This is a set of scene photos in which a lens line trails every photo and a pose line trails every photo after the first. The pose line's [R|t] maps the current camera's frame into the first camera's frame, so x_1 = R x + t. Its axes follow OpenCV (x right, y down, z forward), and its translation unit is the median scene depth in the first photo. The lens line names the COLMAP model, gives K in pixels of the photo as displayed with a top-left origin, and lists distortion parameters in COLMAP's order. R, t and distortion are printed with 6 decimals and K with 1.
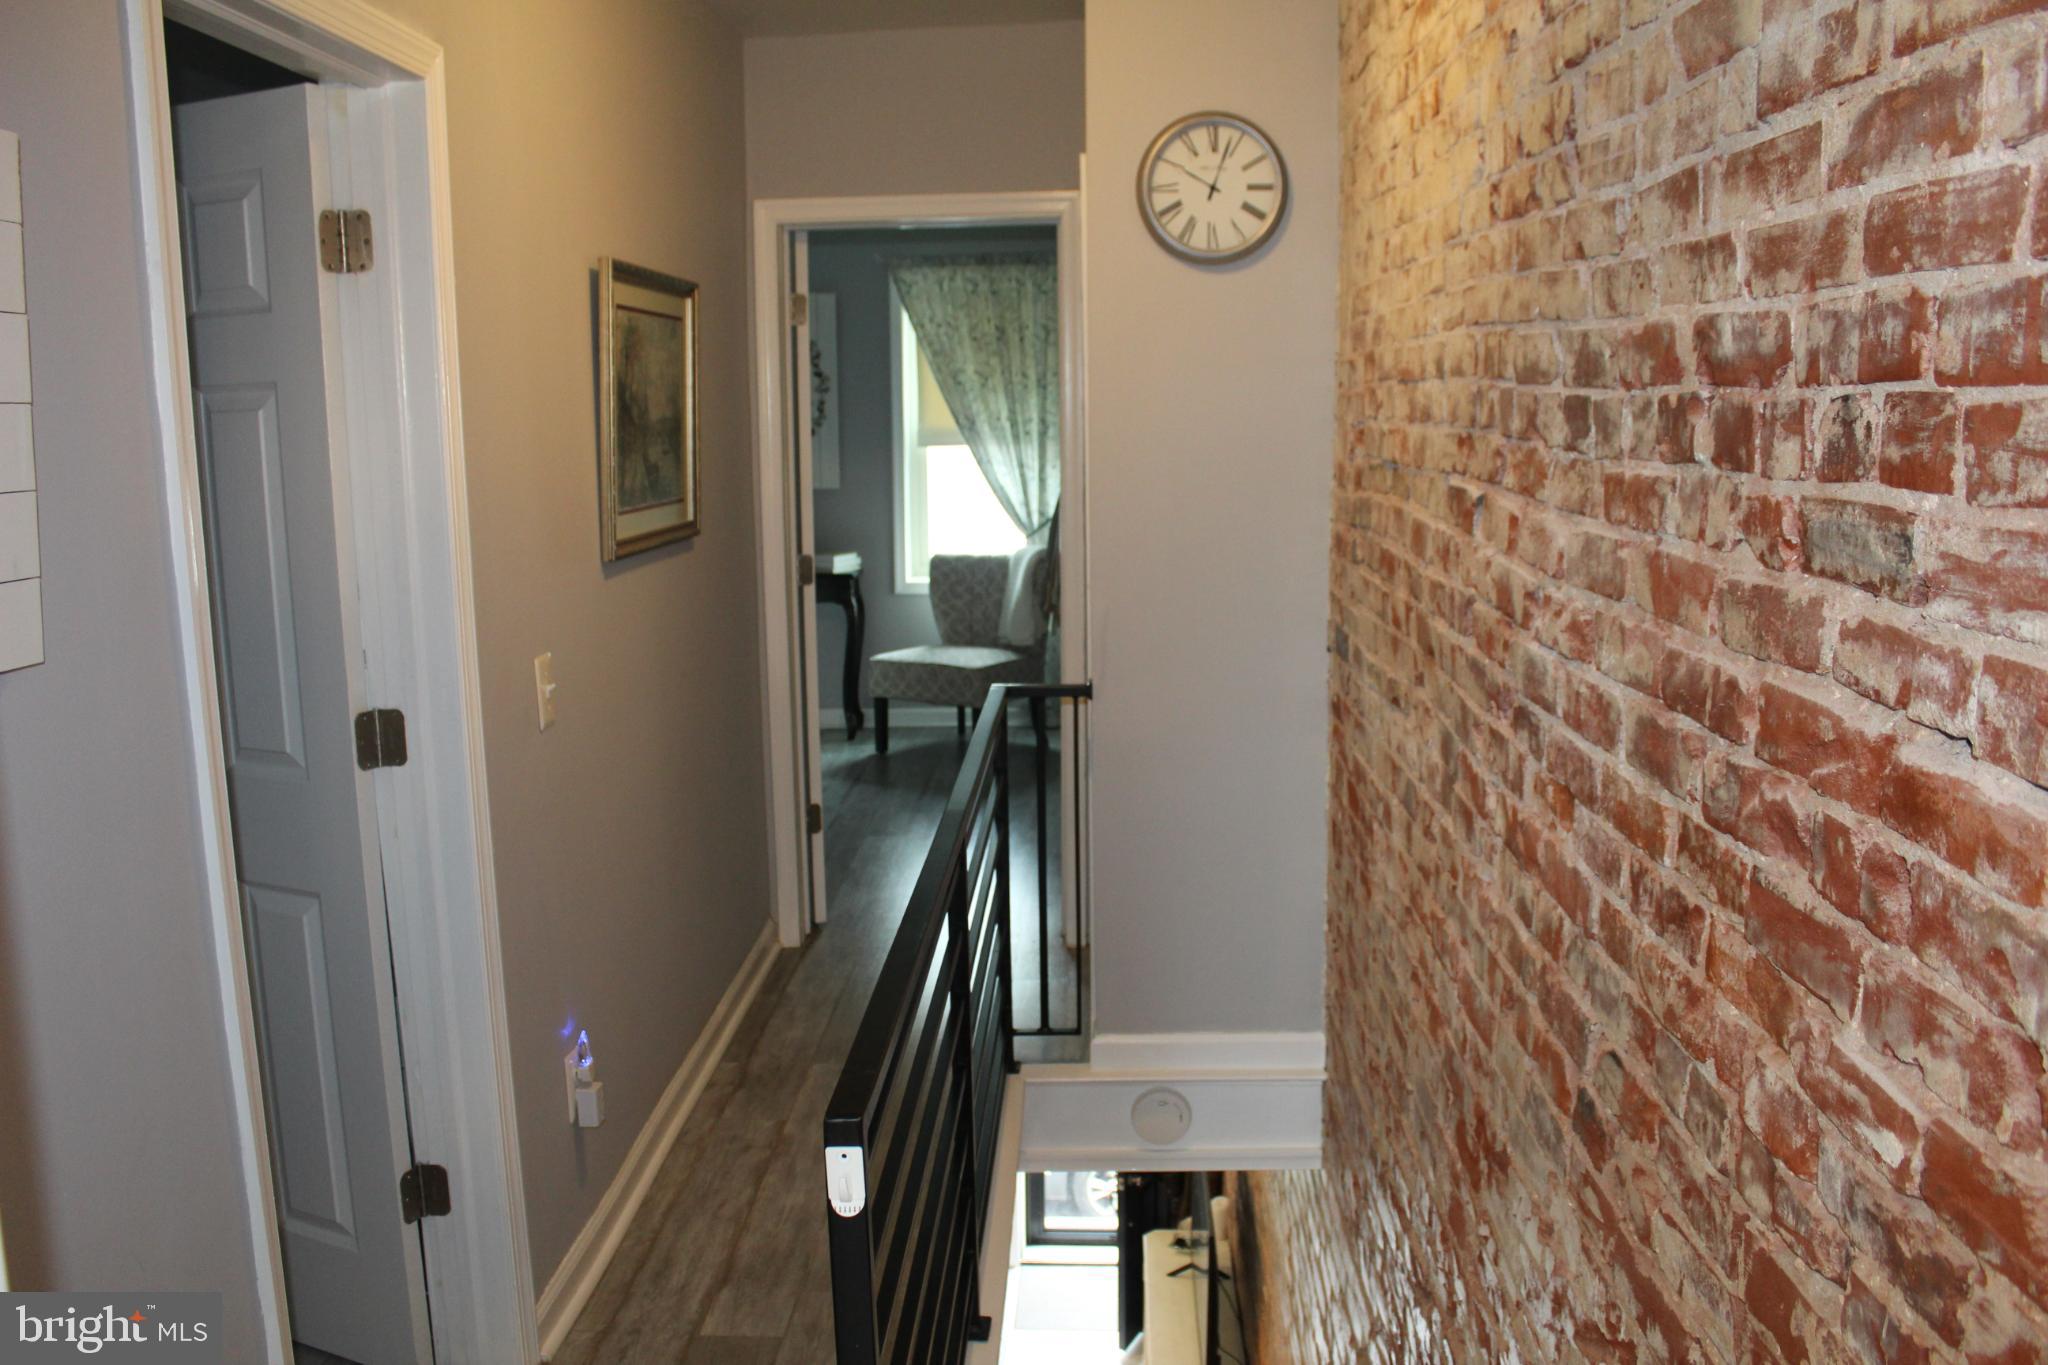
lens RADIAL K [[1705.9, 0, 1026.2], [0, 1705.9, 687.3], [0, 0, 1]] dist [-0.153455, 0.123240]
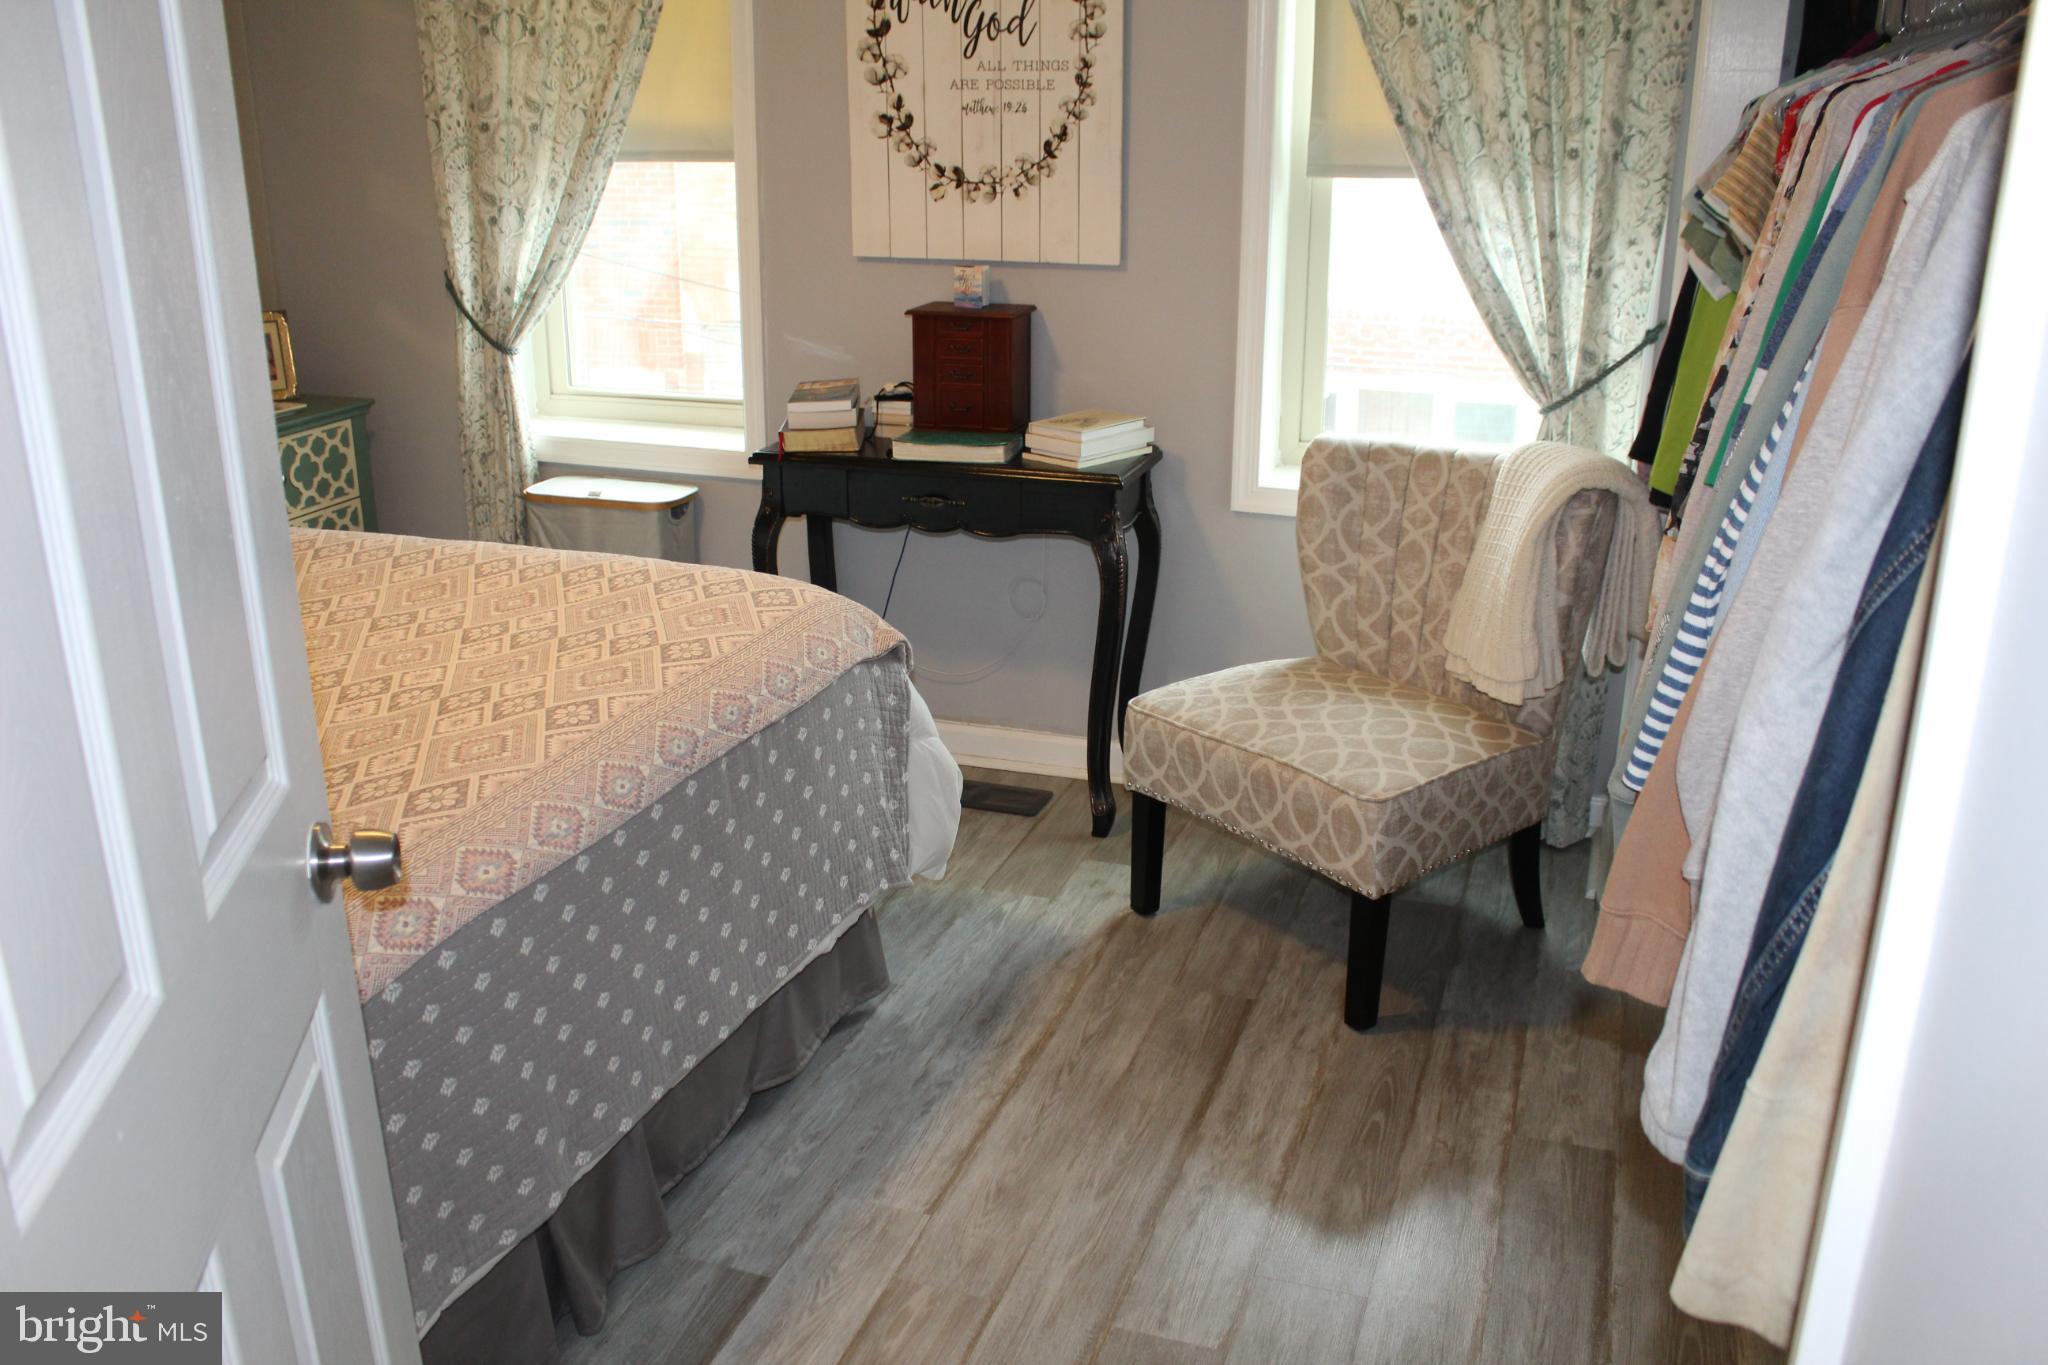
lens RADIAL K [[1705.9, 0, 1016.0], [0, 1705.9, 684.5], [0, 0, 1]] dist [-0.153455, 0.123240]
pose [[0.955092, 0.114209, -0.273413, -0.003744], [-0.069265, 0.983222, 0.168751, -0.083624], [0.288099, -0.142235, 0.946979, 0.572759]]
